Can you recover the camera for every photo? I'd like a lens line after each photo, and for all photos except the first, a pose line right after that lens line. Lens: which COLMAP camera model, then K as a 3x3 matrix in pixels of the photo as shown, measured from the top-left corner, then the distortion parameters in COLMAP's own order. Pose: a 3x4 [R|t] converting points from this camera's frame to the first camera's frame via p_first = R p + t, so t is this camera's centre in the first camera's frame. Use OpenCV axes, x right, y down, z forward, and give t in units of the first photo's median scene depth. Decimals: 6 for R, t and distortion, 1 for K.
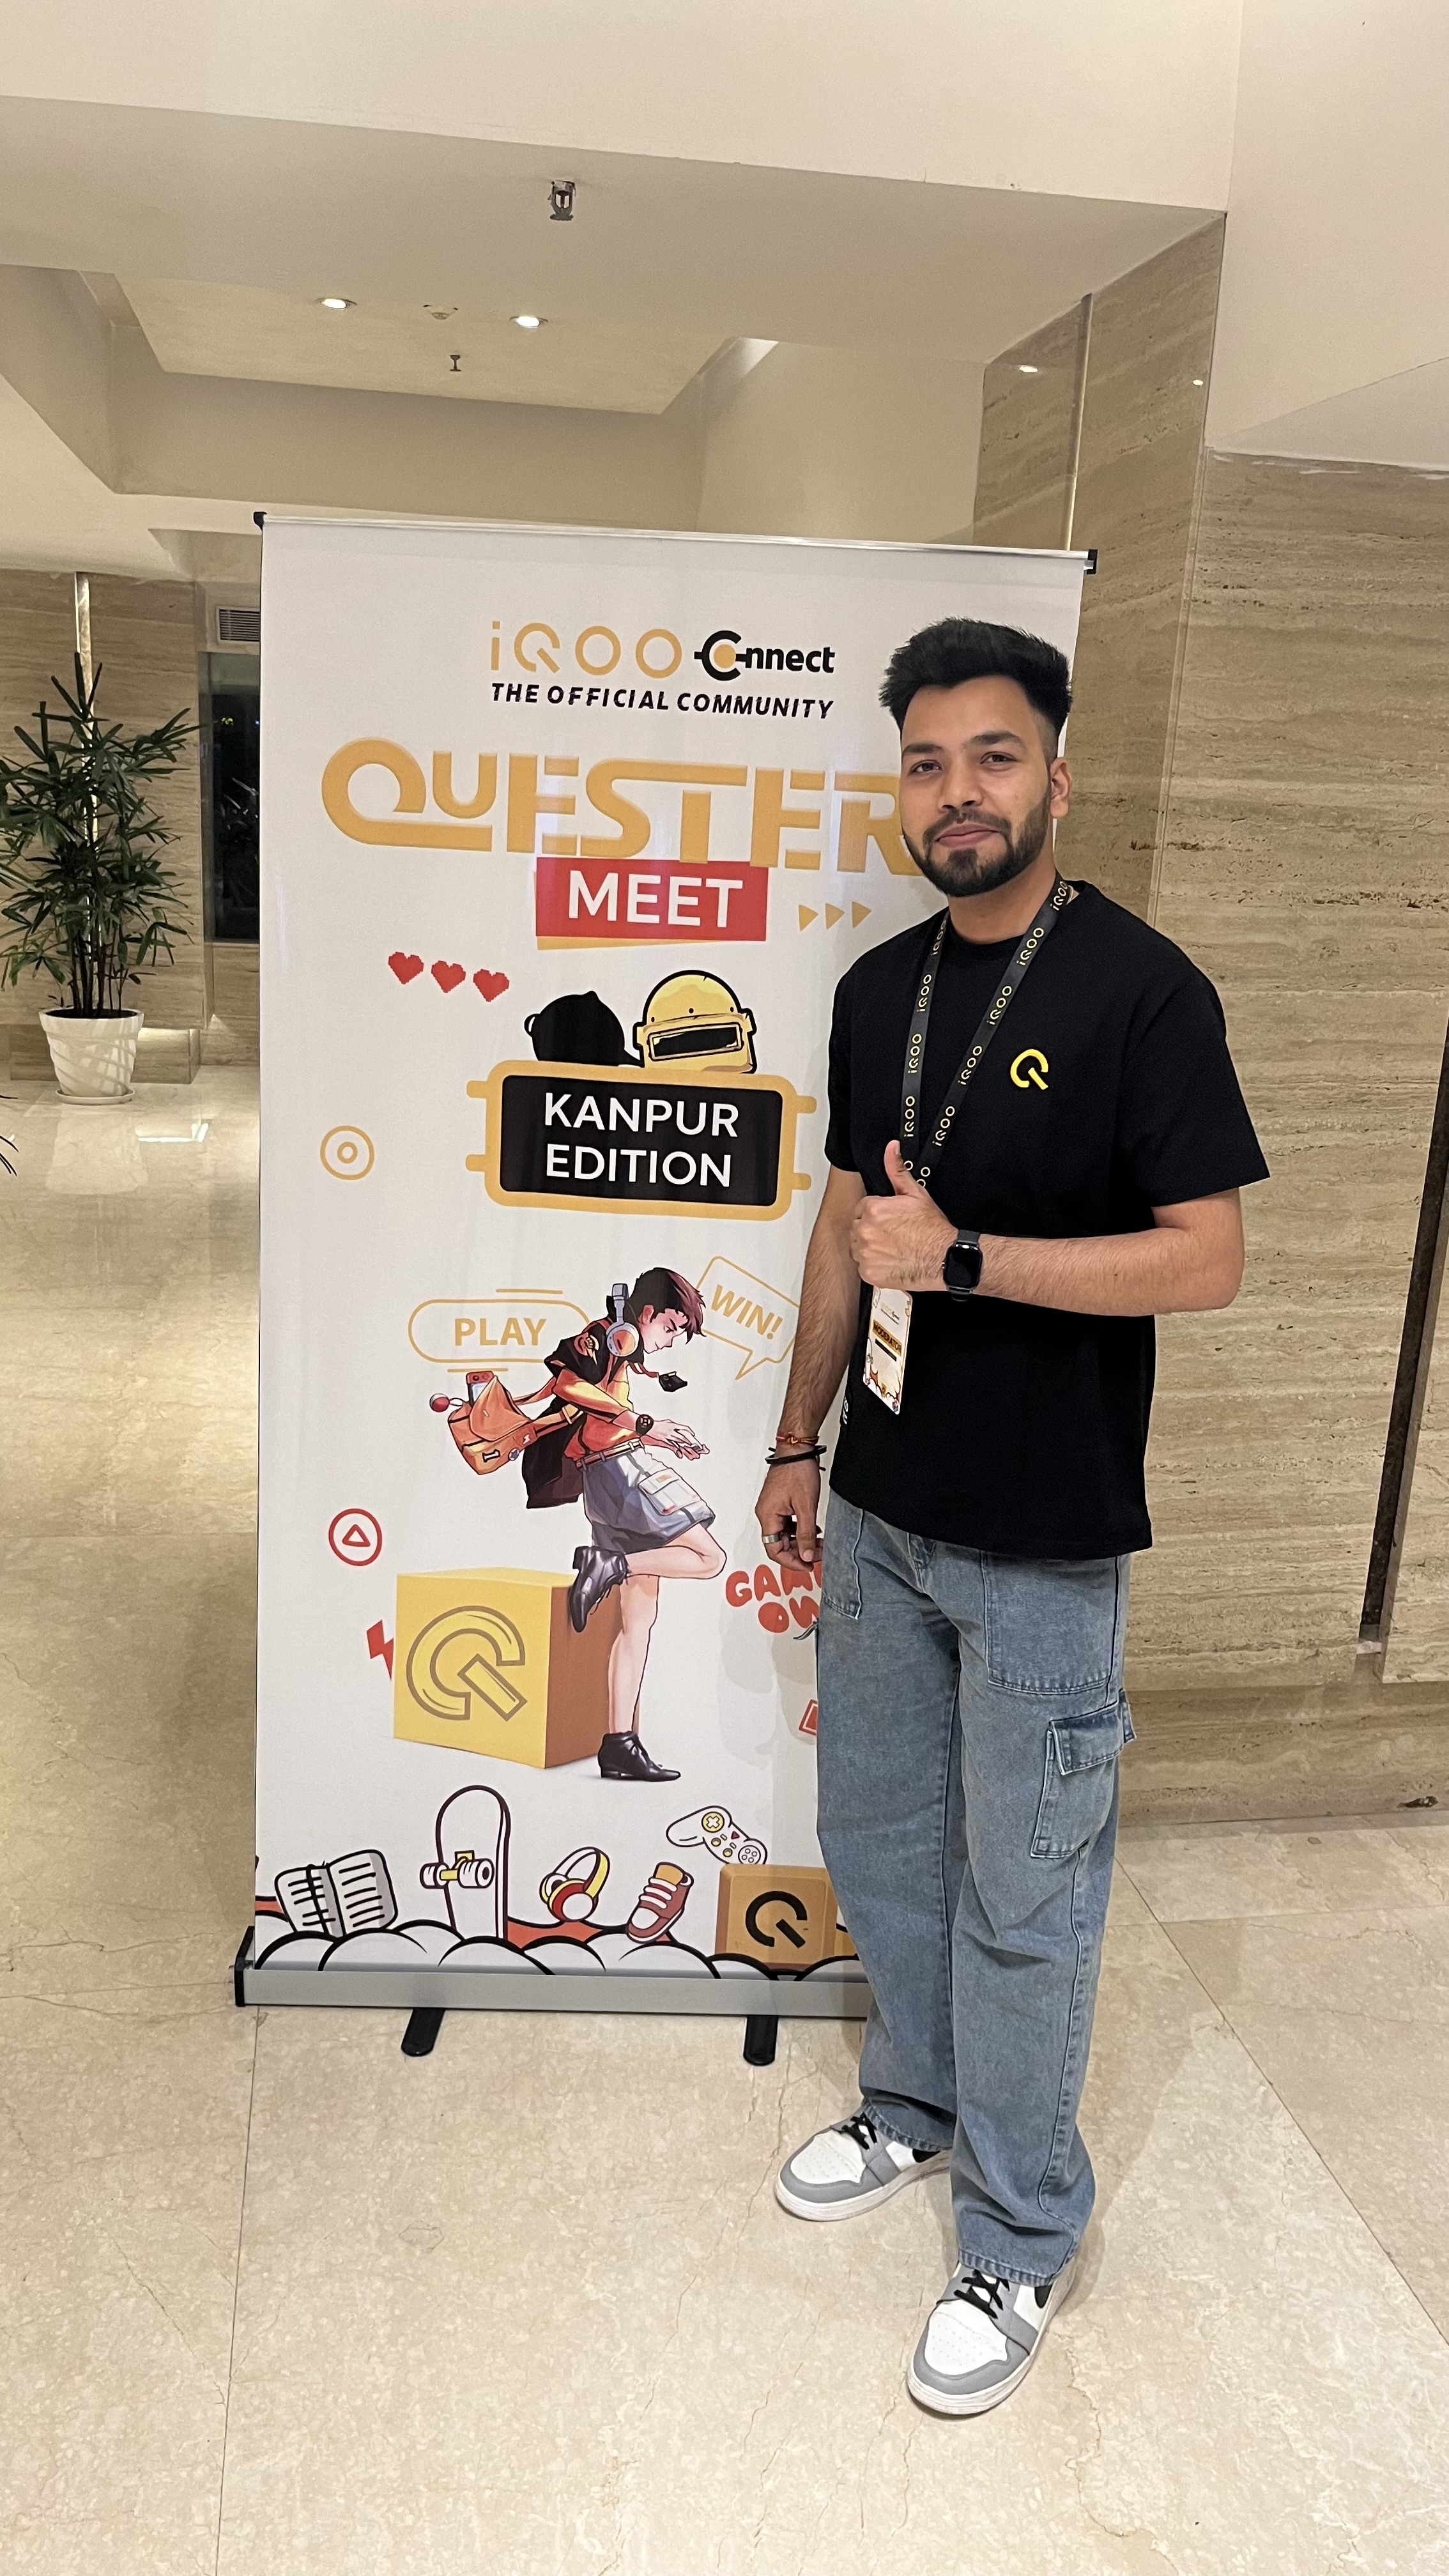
lens RADIAL K [[1956.5, 0, 734.7], [0, 1956.5, 1286.5], [0, 0, 1]] dist [0.048755, -0.060329]
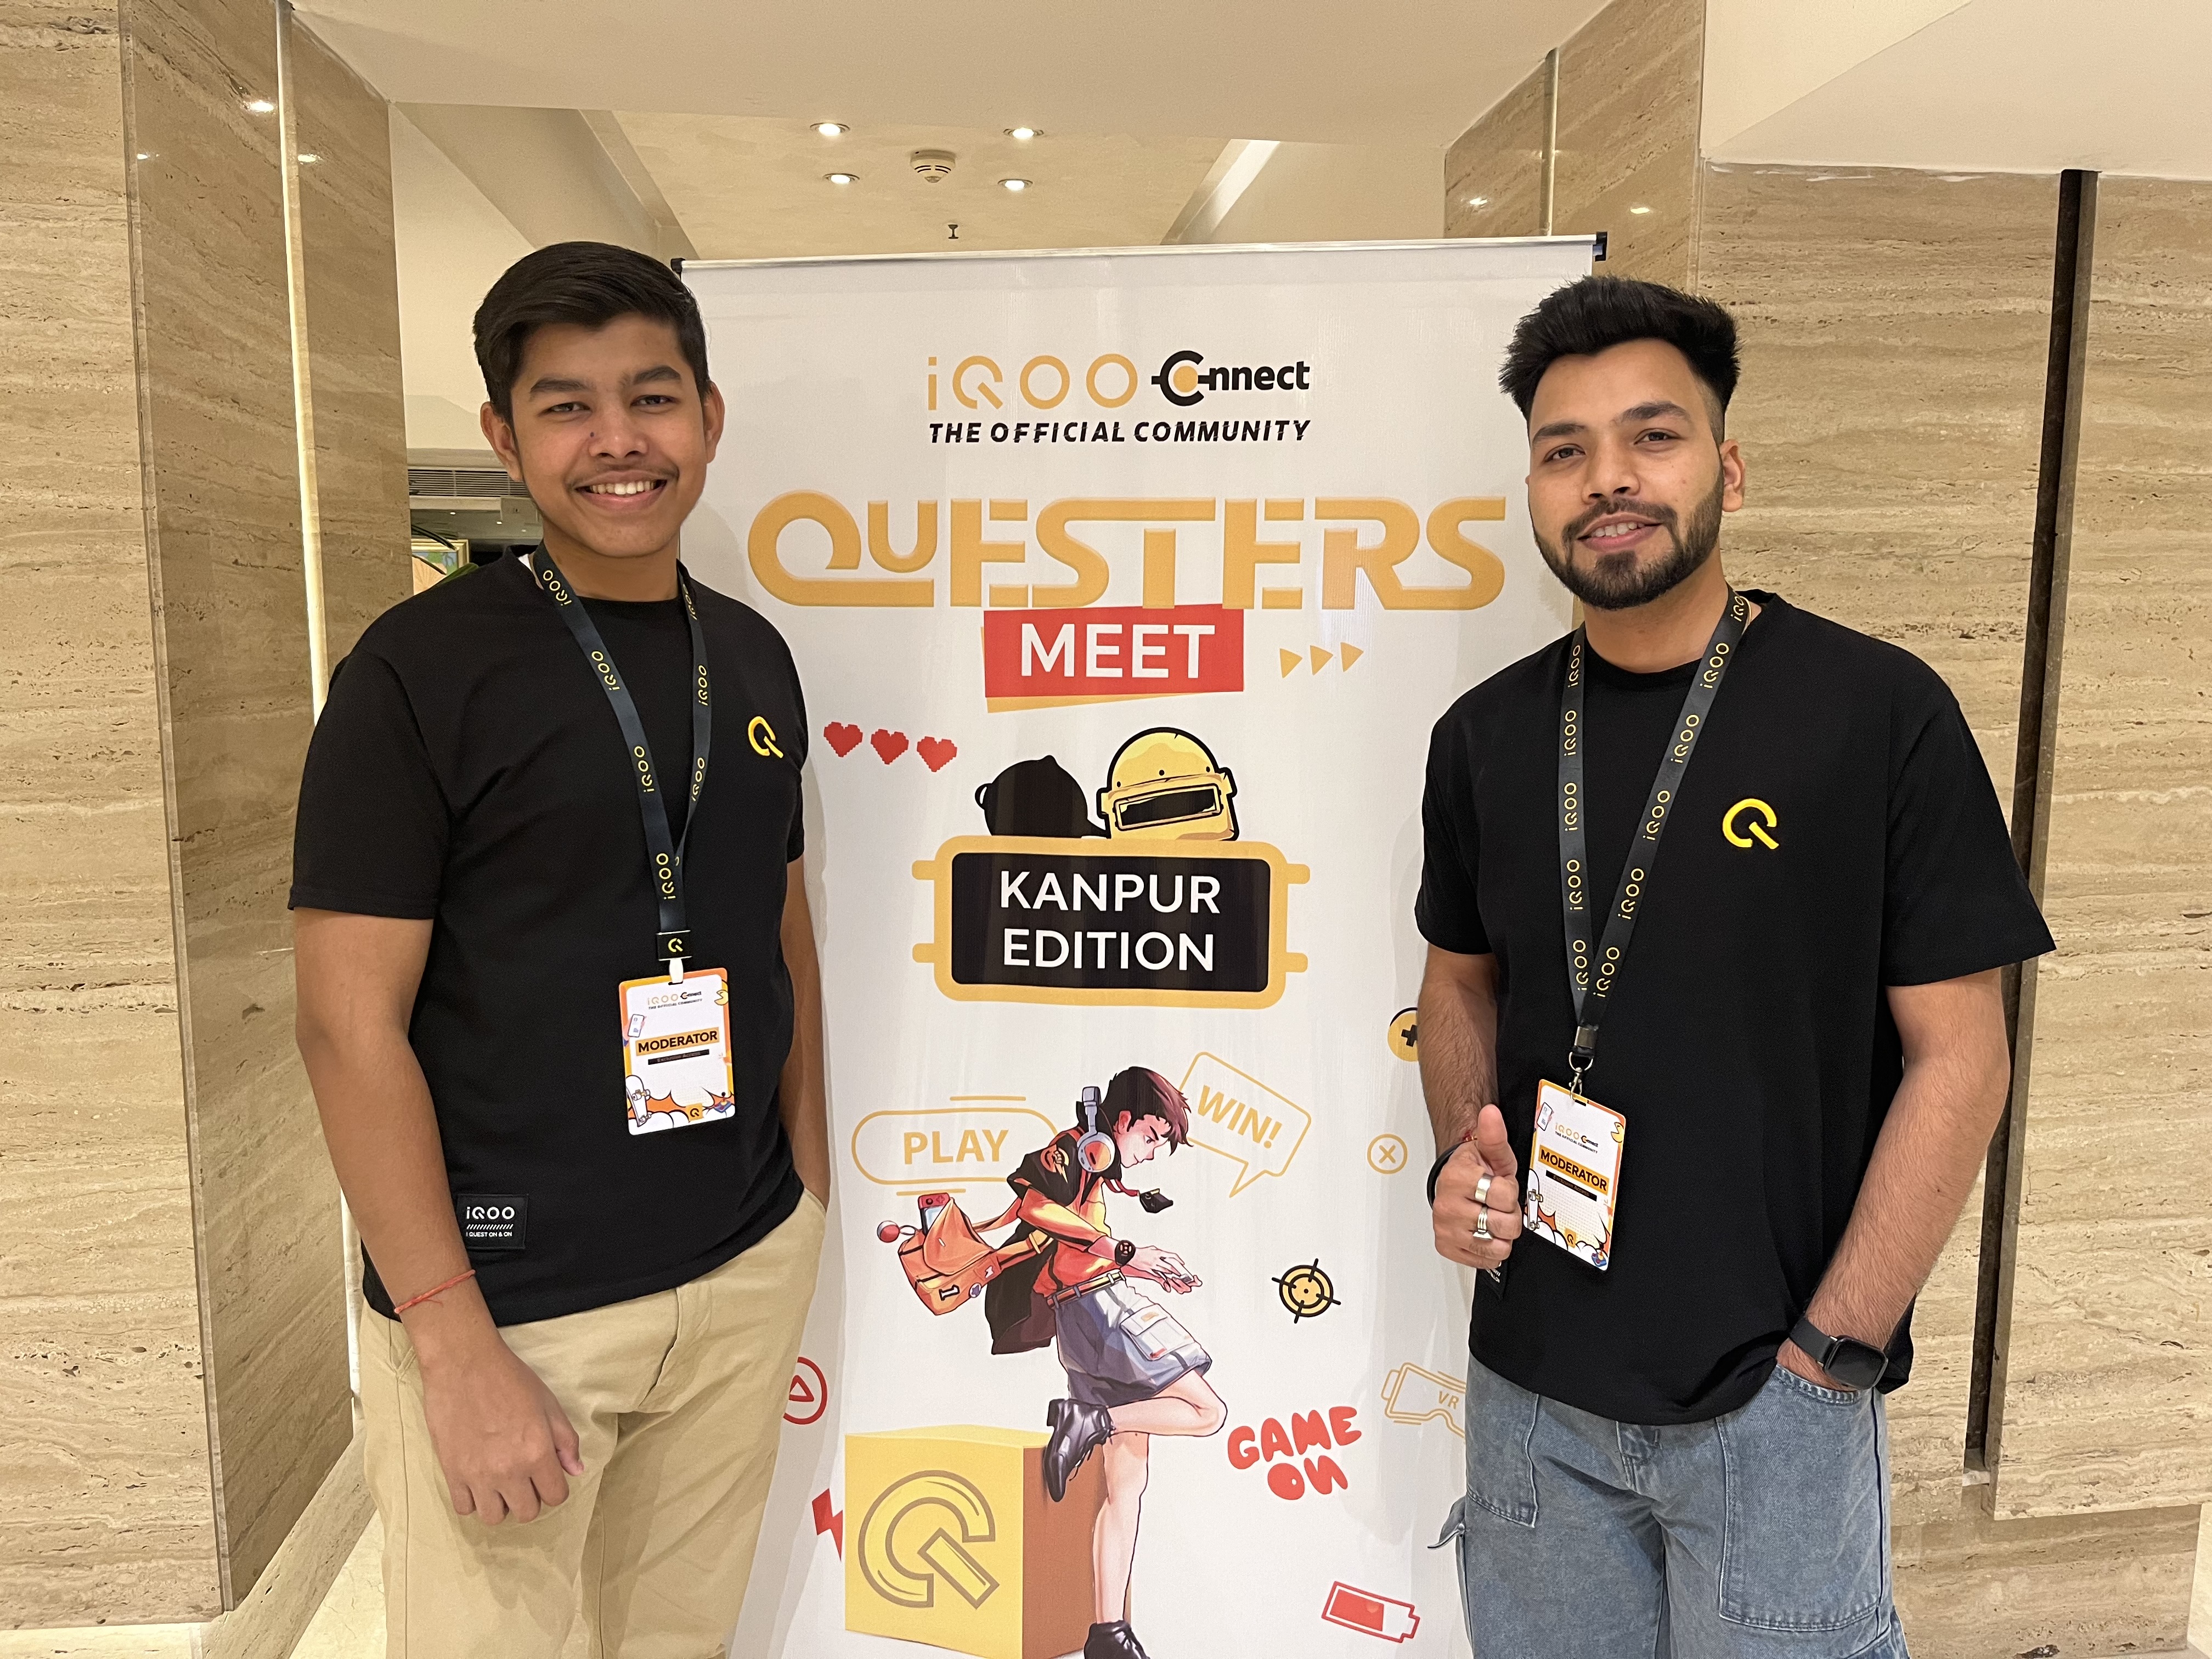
lens RADIAL K [[1664.0, 0, 1096.3], [0, 1664.0, 826.2], [0, 0, 1]] dist [0.033704, -0.042807]
pose [[0.995848, -0.037458, -0.082971, 0.009116], [0.026064, 0.990588, -0.134373, -0.016913], [0.087223, 0.131653, 0.987451, 0.252297]]
